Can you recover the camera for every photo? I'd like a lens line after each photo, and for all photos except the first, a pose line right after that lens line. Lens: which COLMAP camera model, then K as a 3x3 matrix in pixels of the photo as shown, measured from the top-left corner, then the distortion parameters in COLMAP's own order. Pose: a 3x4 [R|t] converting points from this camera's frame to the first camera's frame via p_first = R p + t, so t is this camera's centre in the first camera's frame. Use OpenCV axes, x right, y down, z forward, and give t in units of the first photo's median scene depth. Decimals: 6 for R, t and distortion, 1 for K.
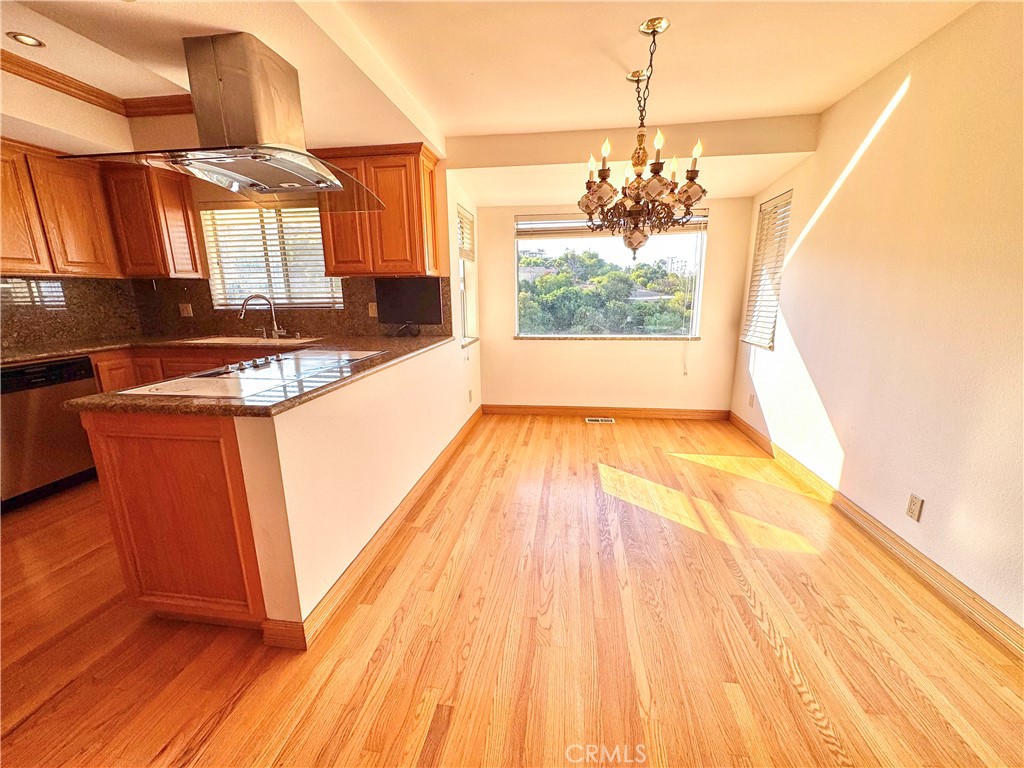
lens RADIAL K [[409.4, 0, 511.7], [0, 409.4, 381.7], [0, 0, 1]] dist [0.000062, -0.000233]
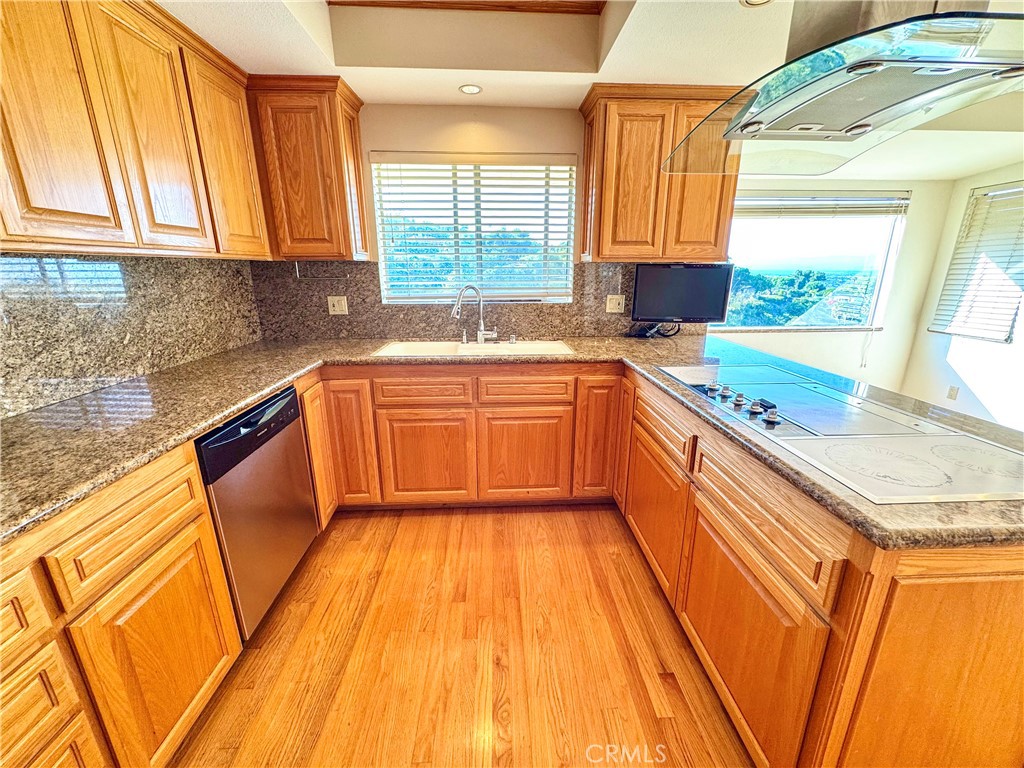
lens RADIAL K [[409.4, 0, 511.7], [0, 409.4, 381.7], [0, 0, 1]] dist [0.000062, -0.000233]
pose [[0.981969, -0.043465, 0.183978, -0.682368], [0.034330, 0.998028, 0.052552, -0.074200], [-0.185899, -0.045288, 0.981525, 0.253802]]
